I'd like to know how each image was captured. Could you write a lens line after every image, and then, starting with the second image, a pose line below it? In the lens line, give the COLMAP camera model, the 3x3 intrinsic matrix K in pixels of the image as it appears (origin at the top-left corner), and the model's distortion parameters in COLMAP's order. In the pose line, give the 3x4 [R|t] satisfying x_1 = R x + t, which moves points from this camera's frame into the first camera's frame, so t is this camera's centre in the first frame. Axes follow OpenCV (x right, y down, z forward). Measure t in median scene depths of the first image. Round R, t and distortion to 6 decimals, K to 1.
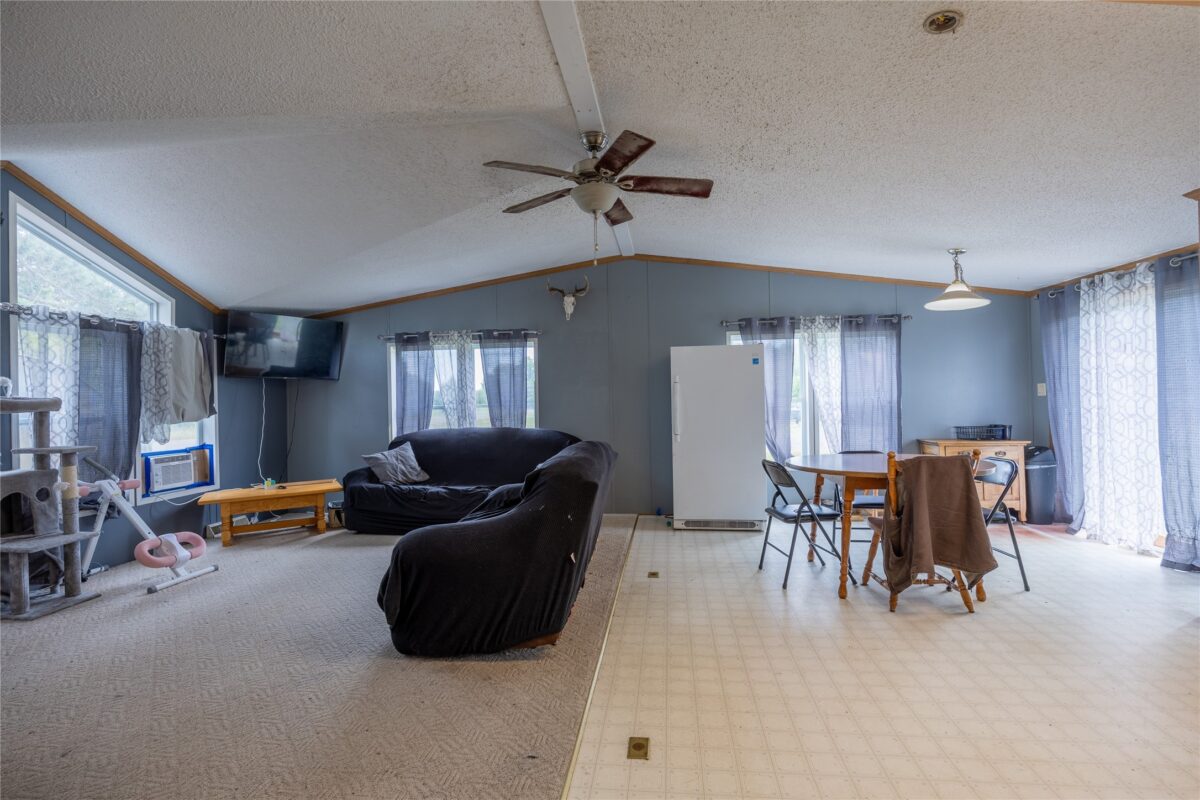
lens RADIAL K [[545.7, 0, 612.9], [0, 545.7, 400.3], [0, 0, 1]] dist [-0.007431, -0.001077]
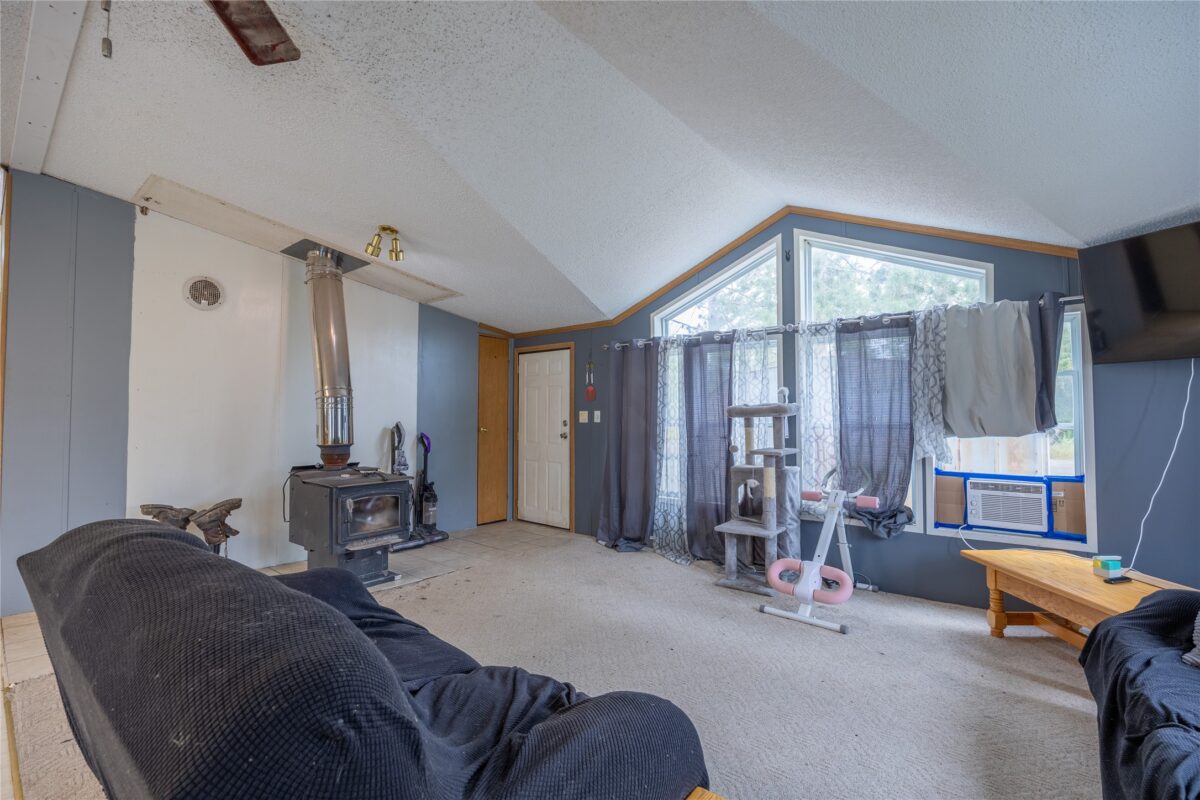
lens RADIAL K [[545.7, 0, 597.5], [0, 545.7, 397.6], [0, 0, 1]] dist [-0.007431, -0.001077]
pose [[-0.561139, -0.006625, -0.827695, 0.076669], [0.011214, 0.999815, -0.015605, -0.004050], [0.827645, -0.018039, -0.560962, 0.949920]]
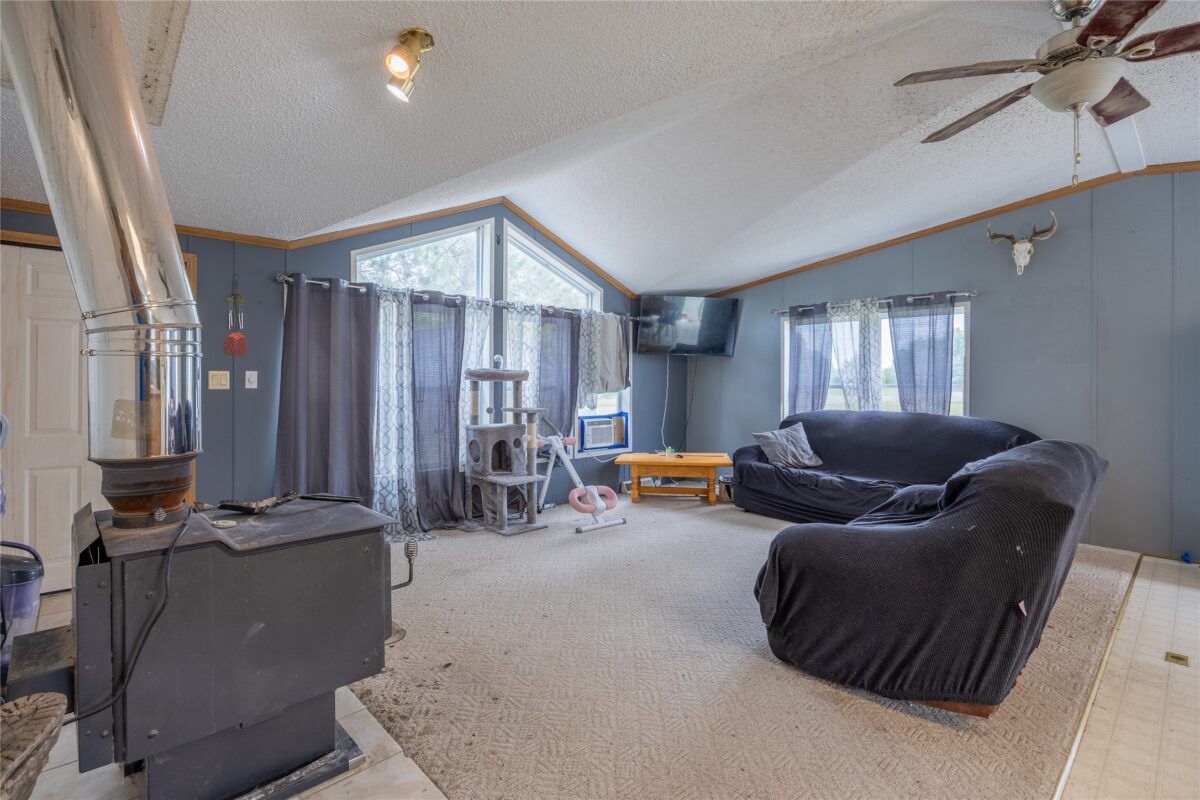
lens RADIAL K [[545.7, 0, 586.4], [0, 545.7, 380.5], [0, 0, 1]] dist [-0.007431, -0.001077]
pose [[0.731817, 0.022247, -0.681139, -0.013695], [-0.019223, 0.999743, 0.012000, 0.000752], [0.681231, 0.004312, 0.732056, 0.096188]]
